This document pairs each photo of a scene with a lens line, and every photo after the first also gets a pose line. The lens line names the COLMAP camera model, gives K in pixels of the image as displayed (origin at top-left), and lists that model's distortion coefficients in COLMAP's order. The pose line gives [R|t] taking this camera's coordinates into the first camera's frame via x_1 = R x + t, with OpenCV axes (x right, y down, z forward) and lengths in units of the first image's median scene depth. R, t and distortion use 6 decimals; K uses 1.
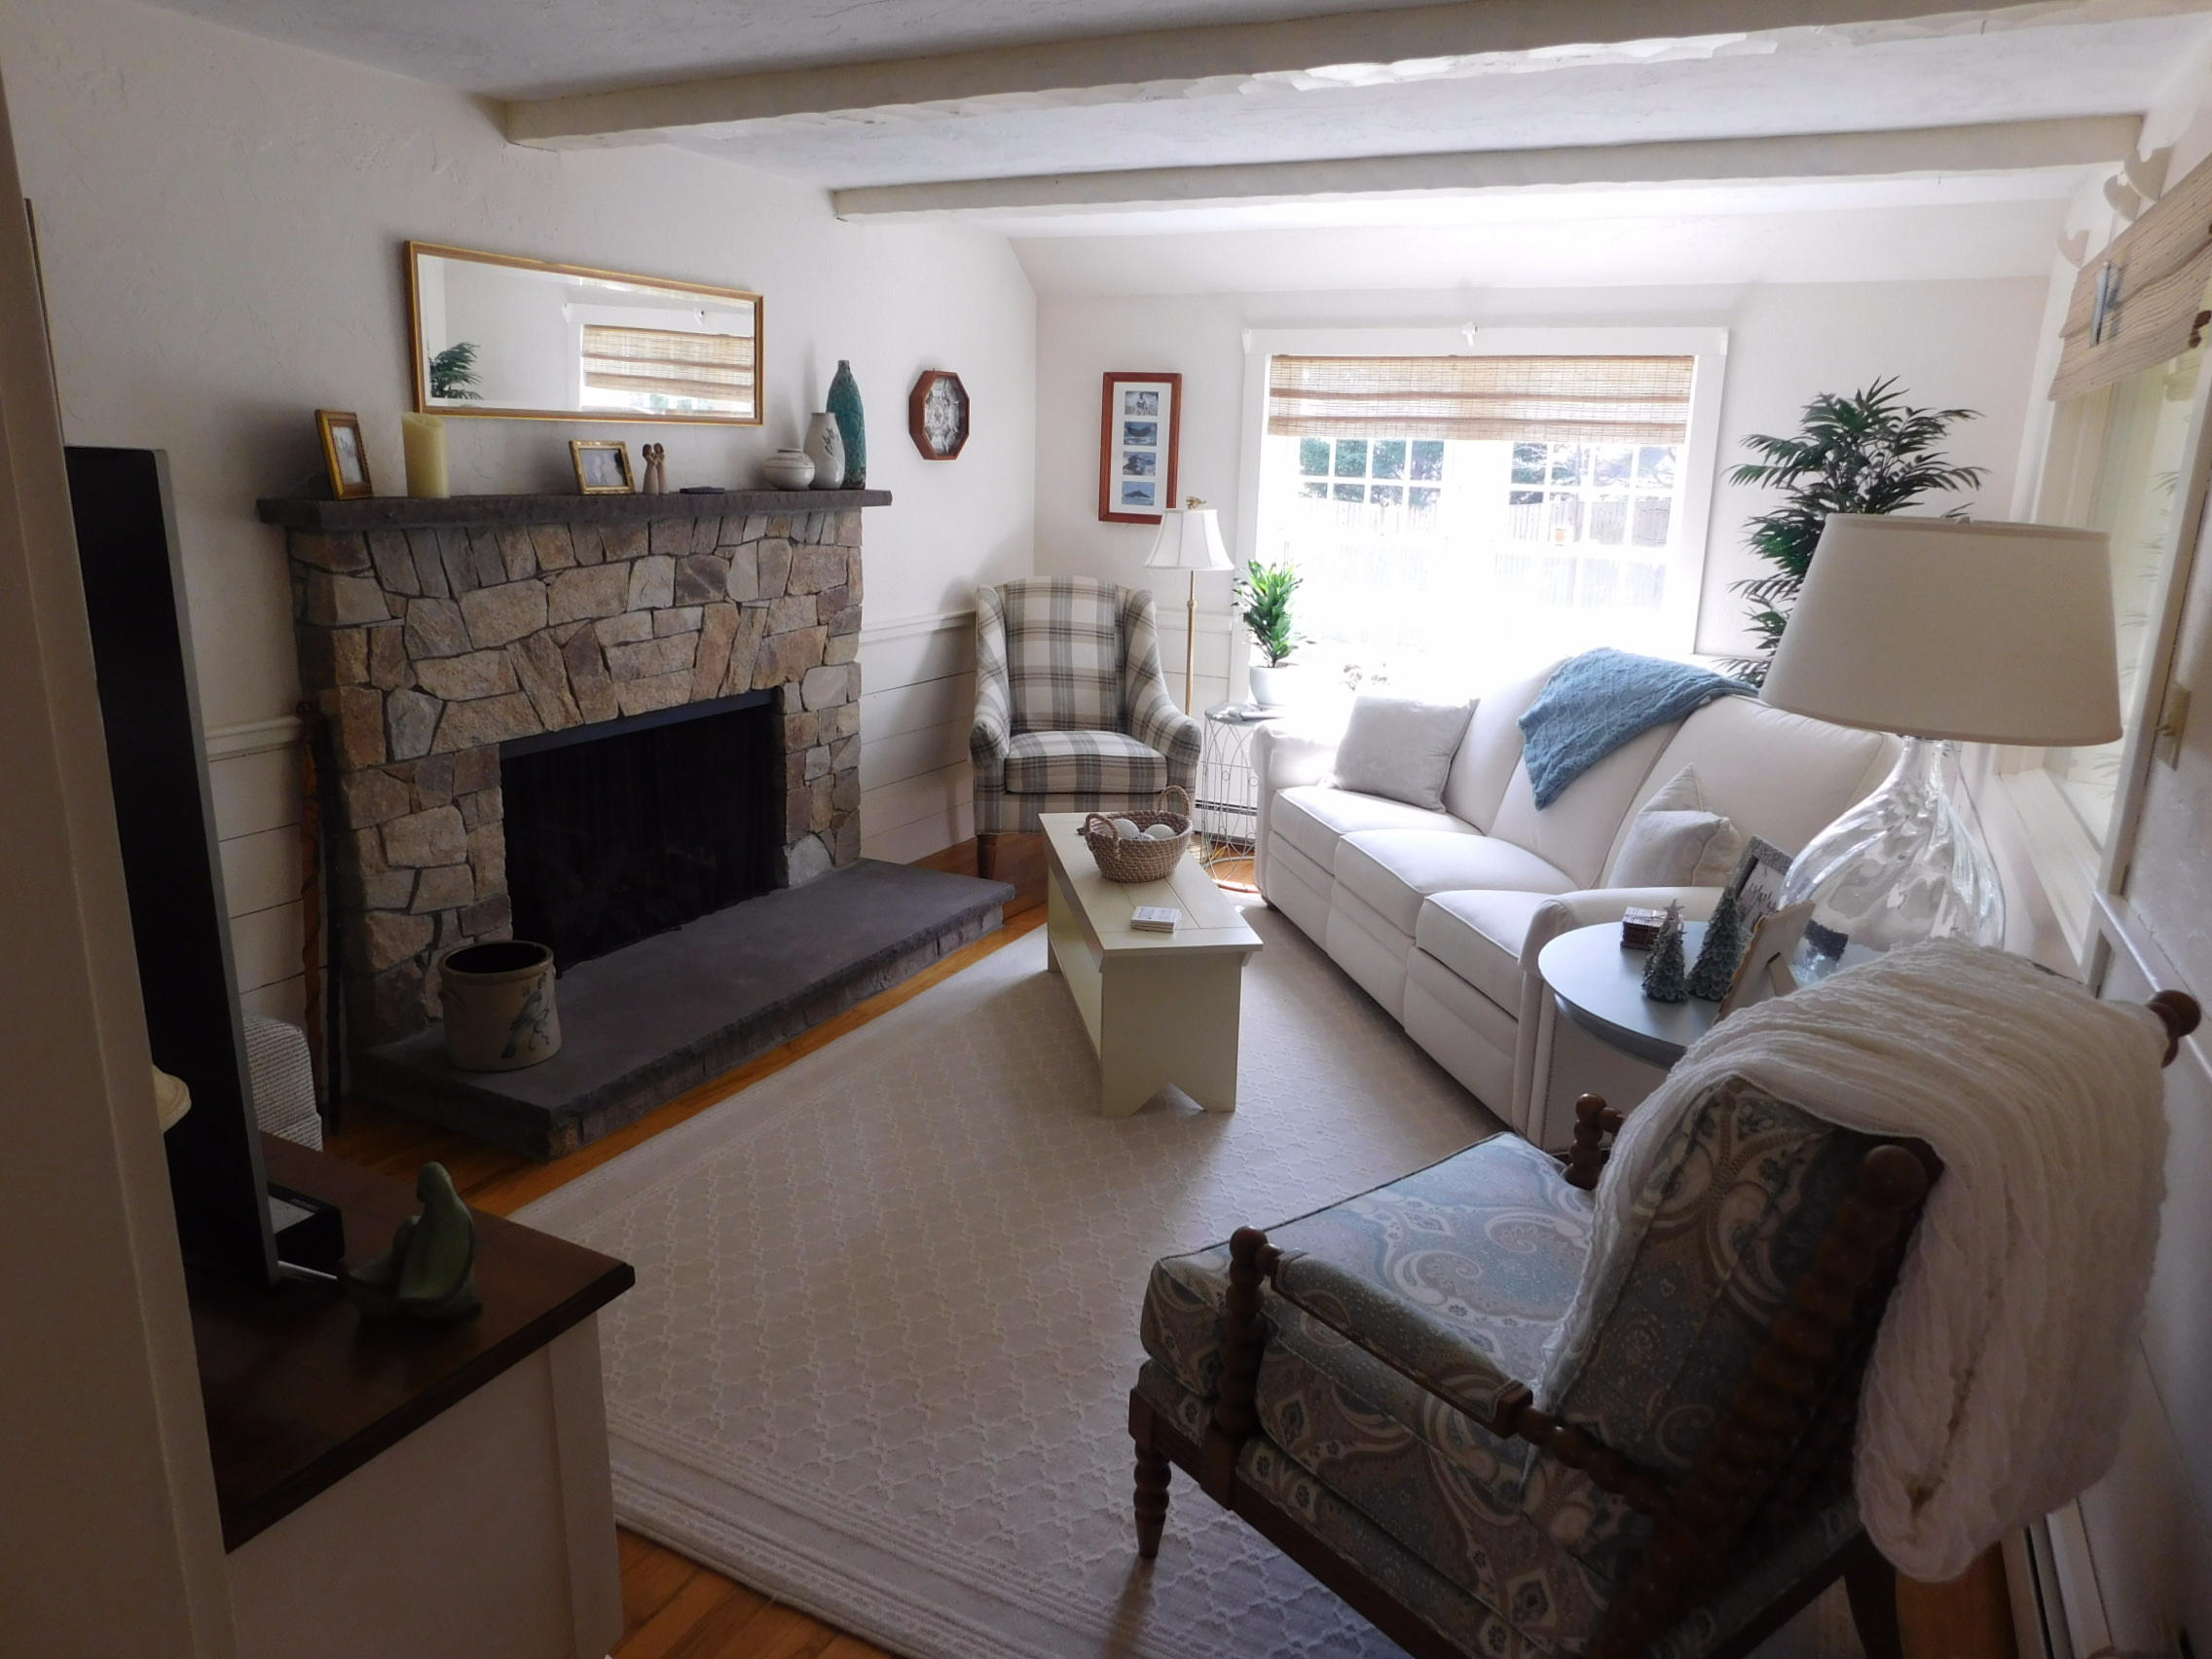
lens RADIAL K [[1463.8, 0, 1116.1], [0, 1463.8, 831.0], [0, 0, 1]] dist [-0.072526, 0.058077]
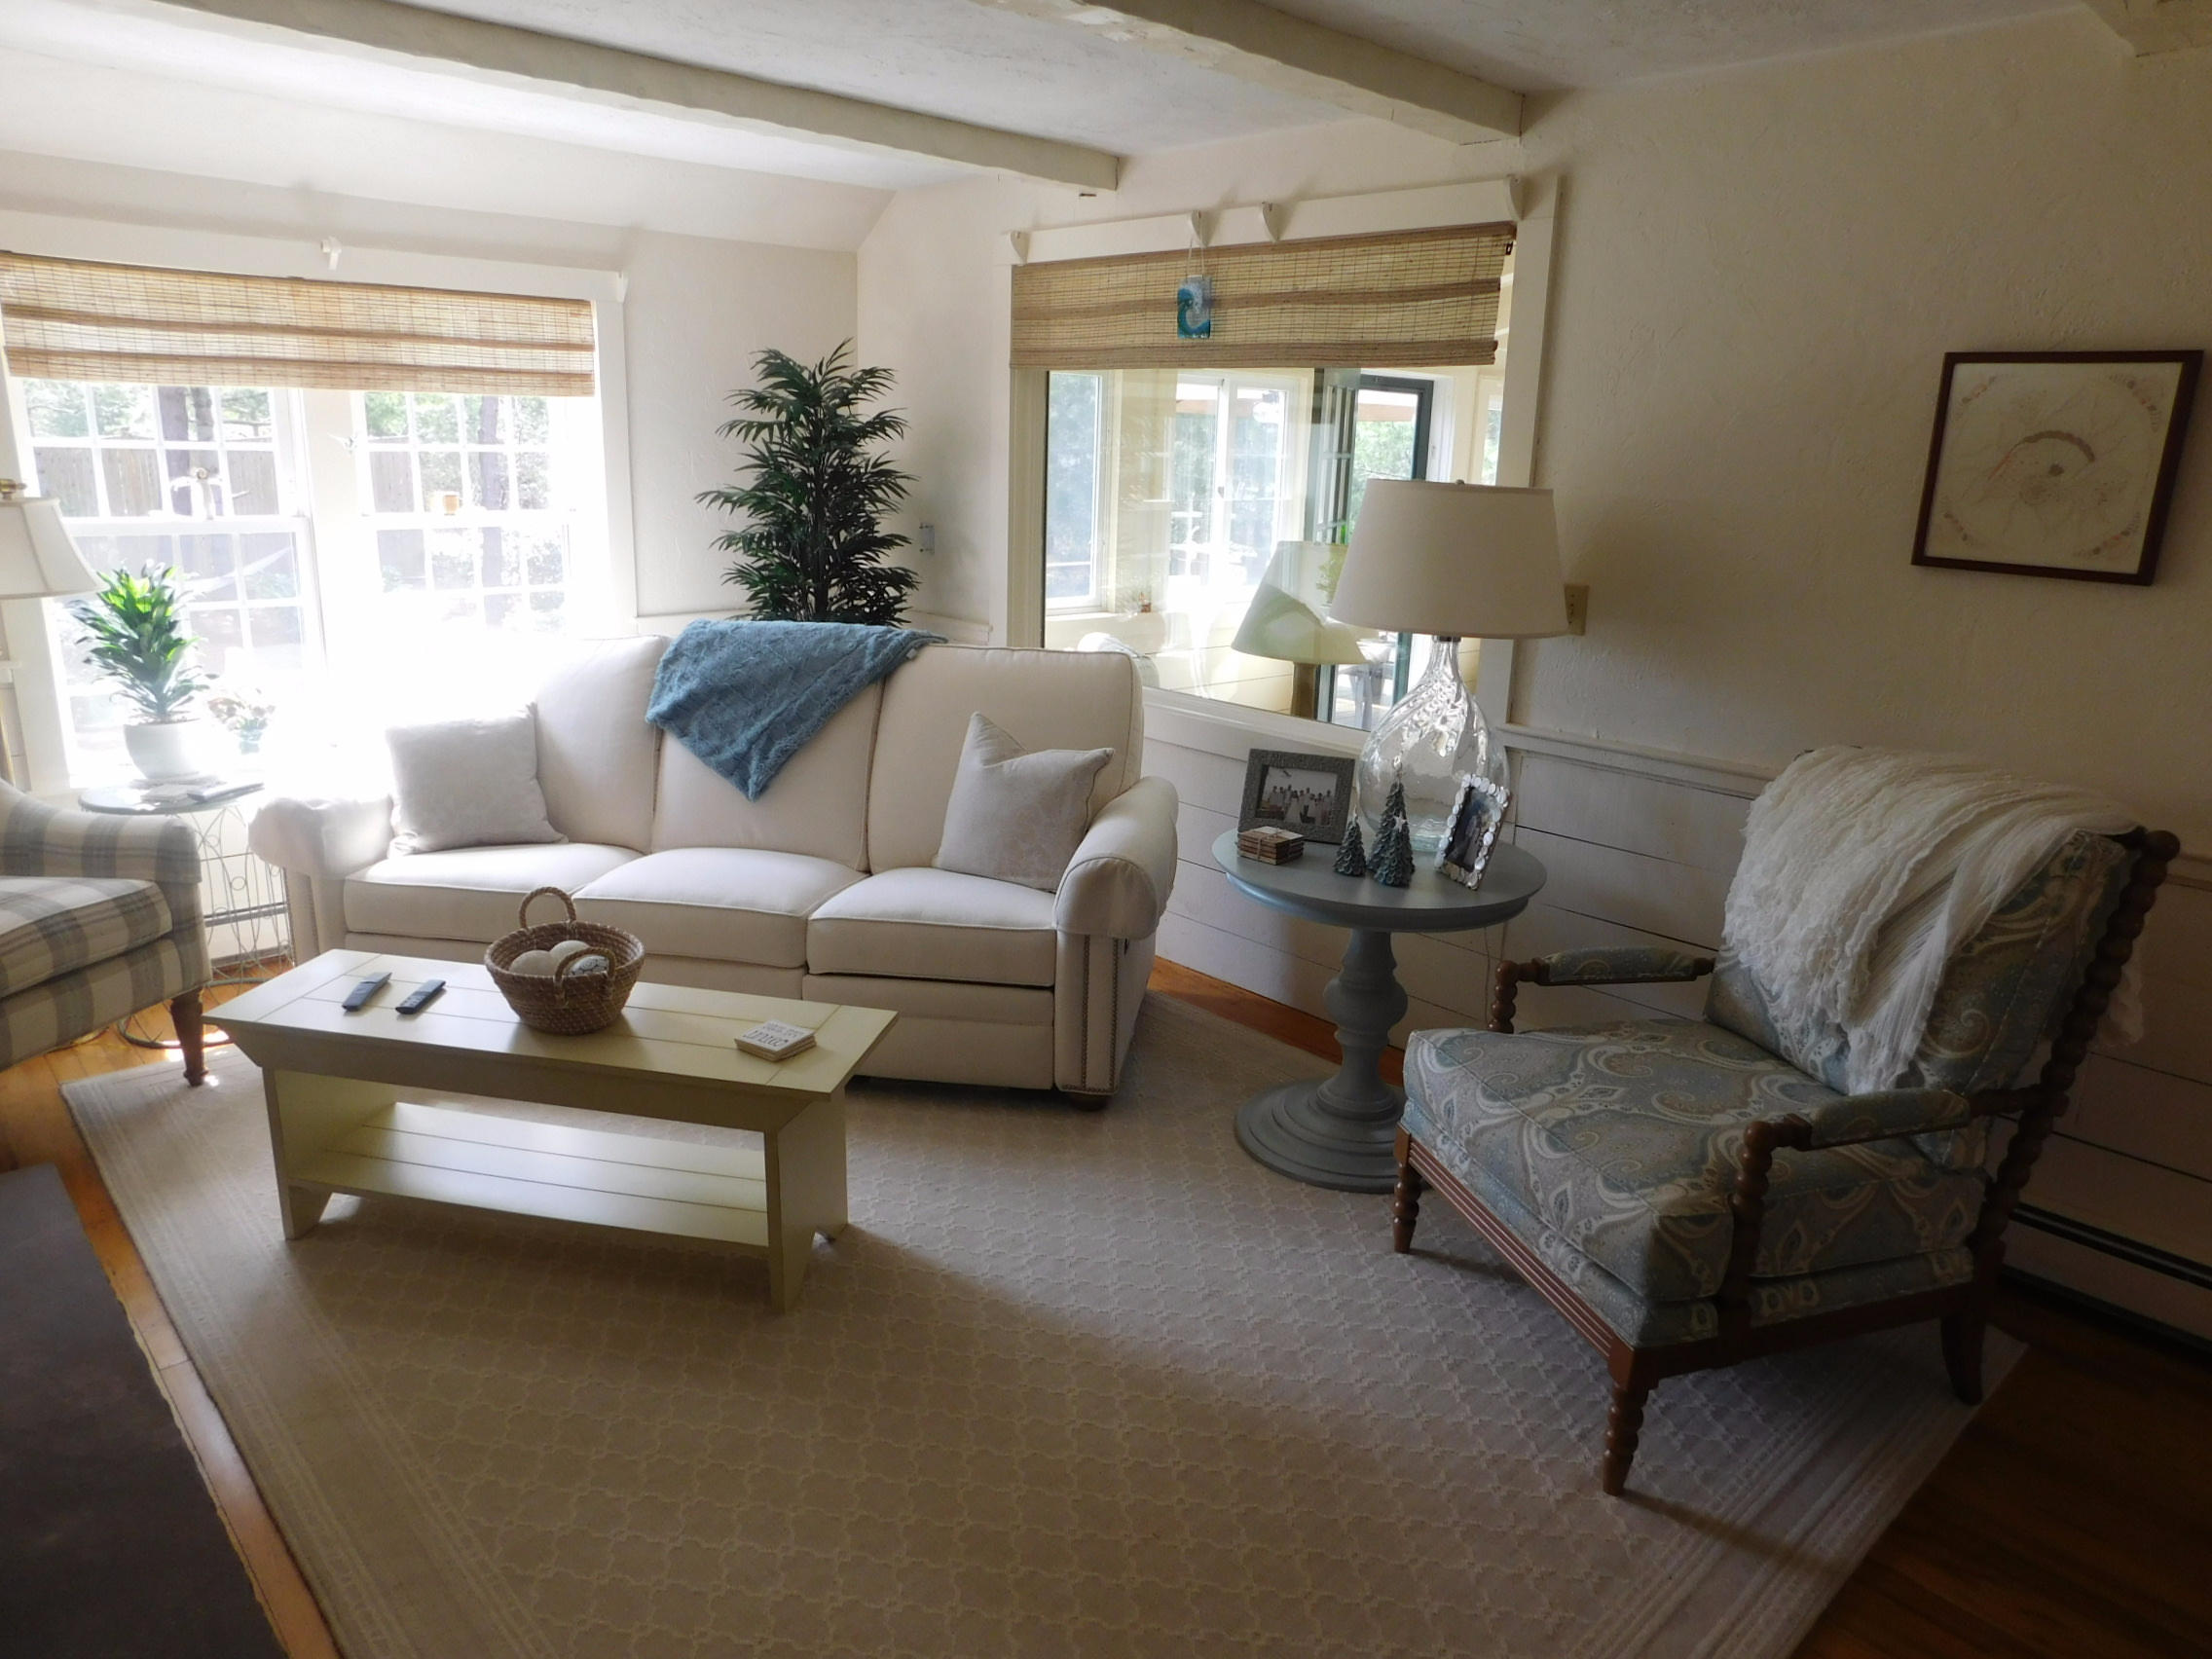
lens RADIAL K [[1463.8, 0, 1108.6], [0, 1463.8, 828.5], [0, 0, 1]] dist [-0.072526, 0.058077]
pose [[0.340571, -0.259084, 0.903818, -0.521774], [0.213671, 0.957460, 0.193947, -0.142170], [-0.915618, 0.127067, 0.381442, 0.483409]]
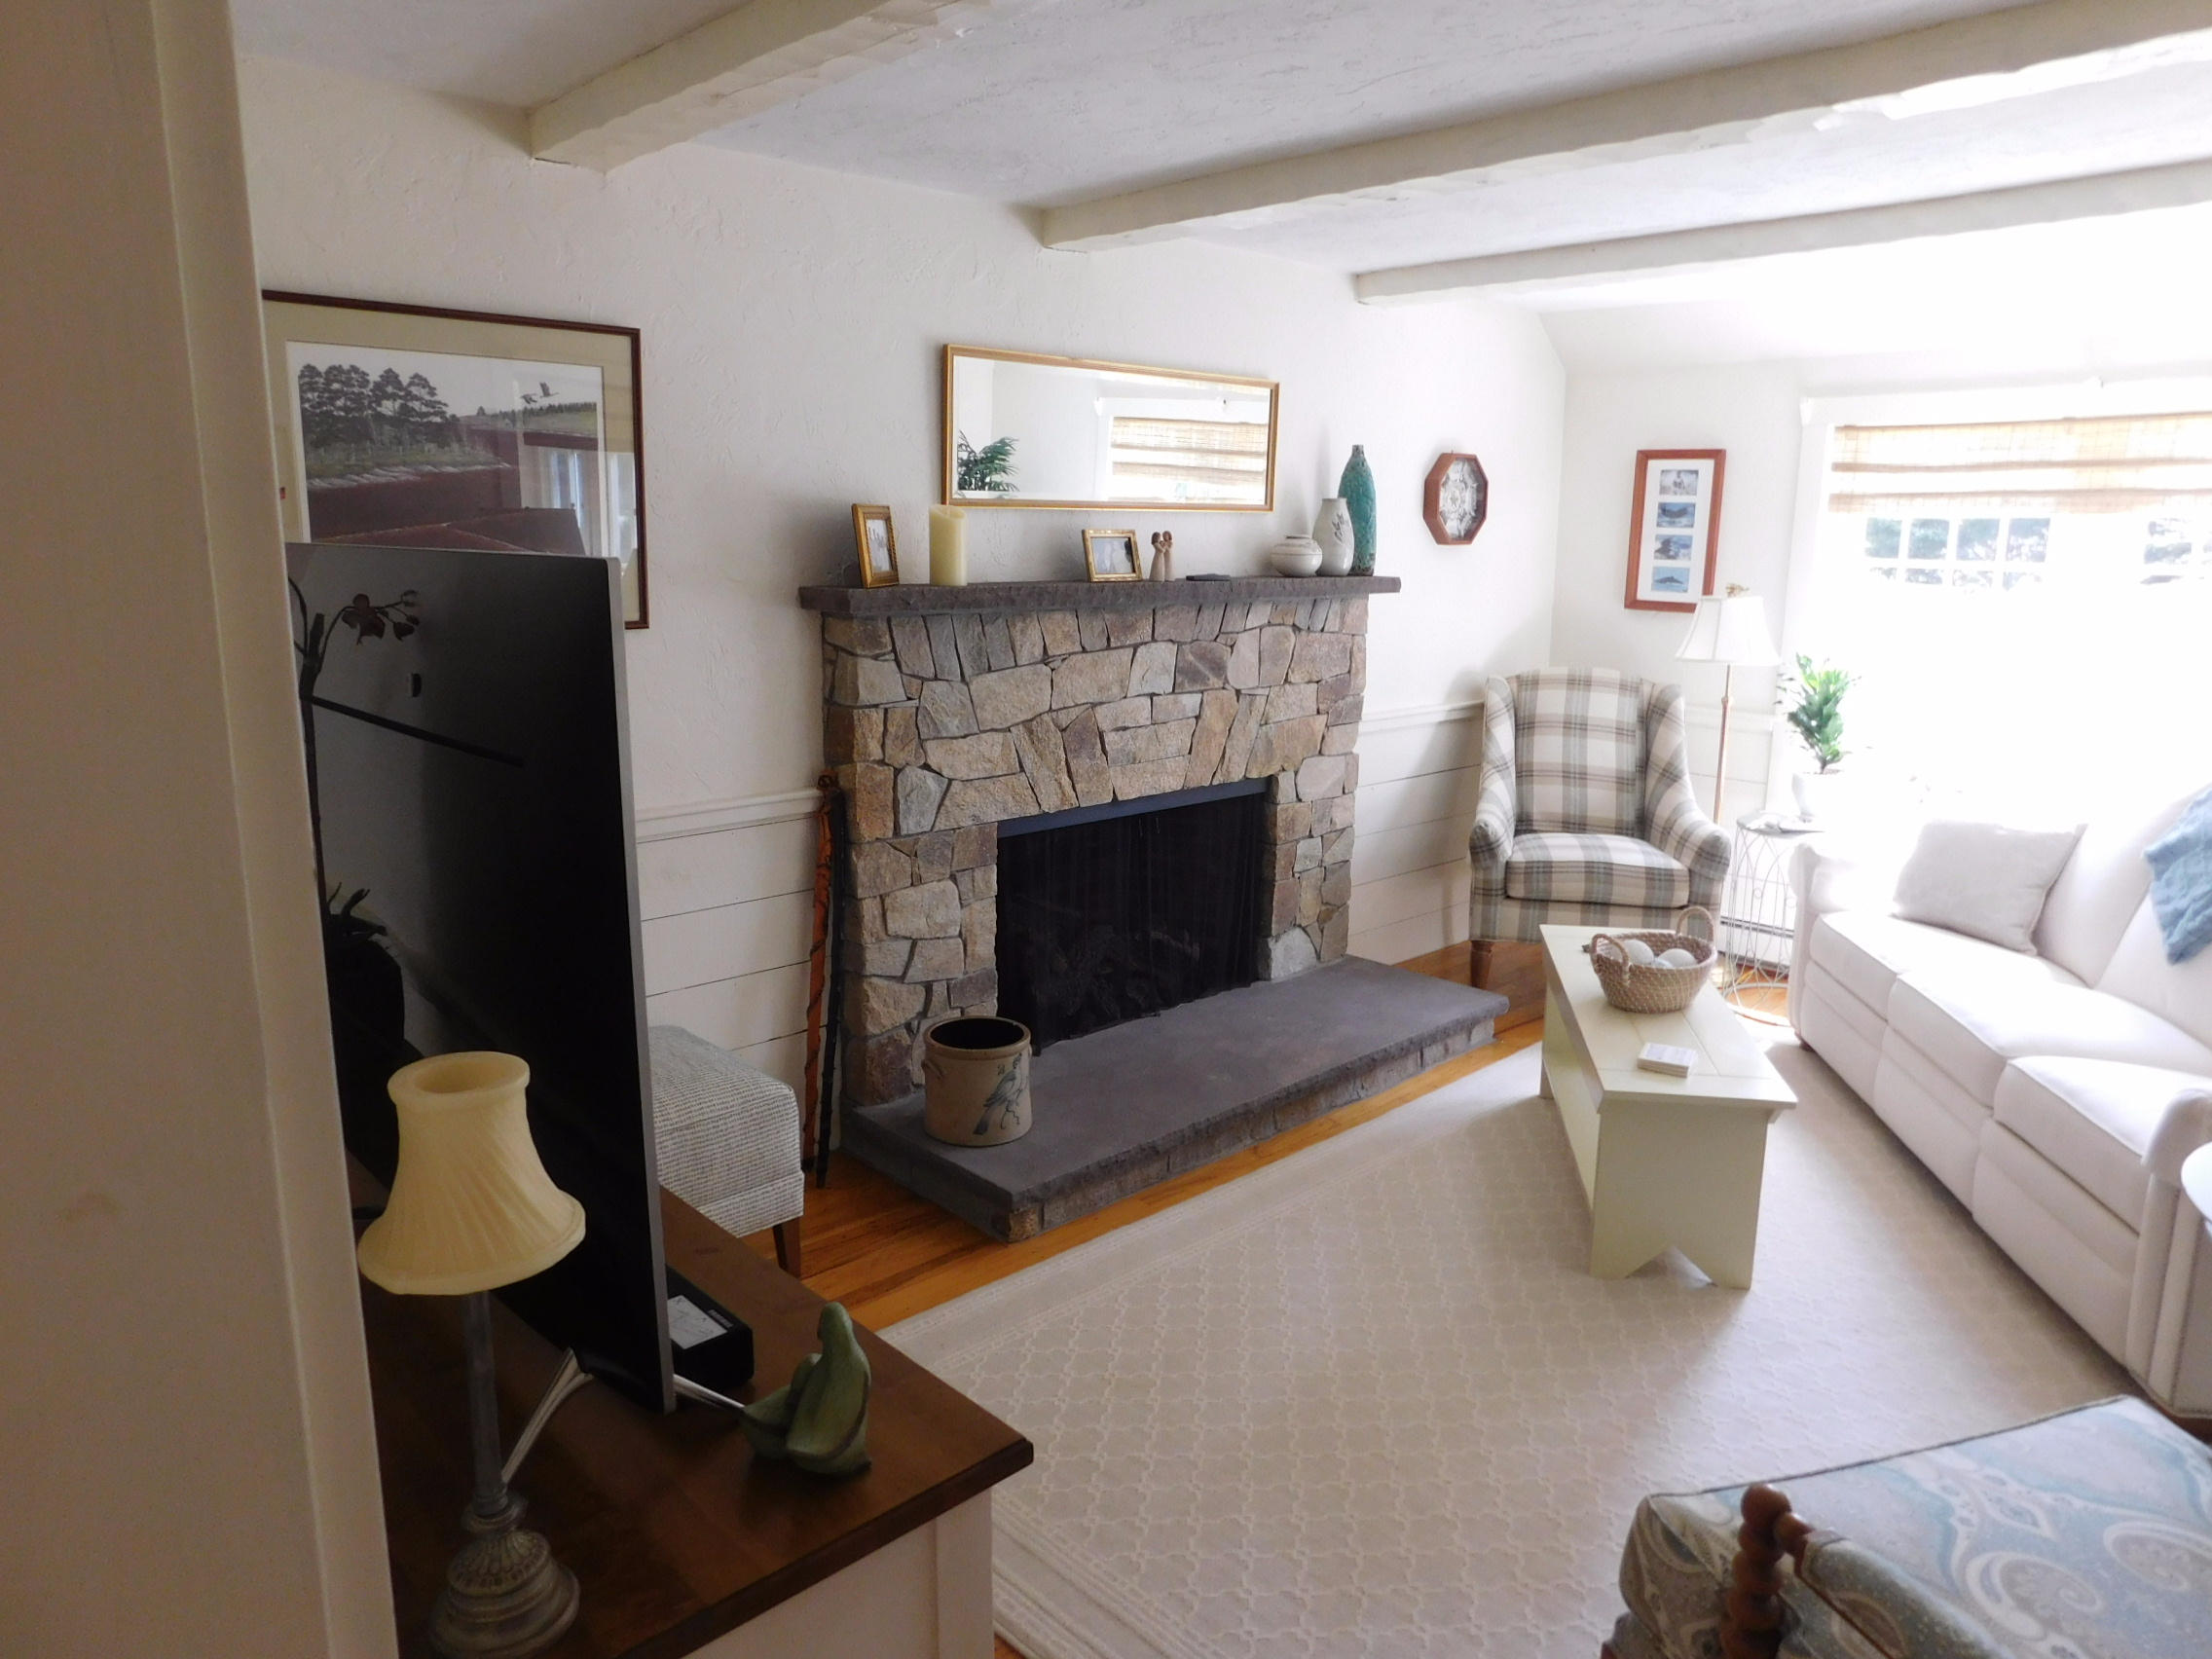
lens RADIAL K [[1463.8, 0, 1109.8], [0, 1463.8, 828.4], [0, 0, 1]] dist [-0.072526, 0.058077]
pose [[0.939800, 0.051196, -0.337868, -0.001049], [-0.069881, 0.996612, -0.043364, -0.015578], [0.334503, 0.064364, 0.940194, 0.048790]]
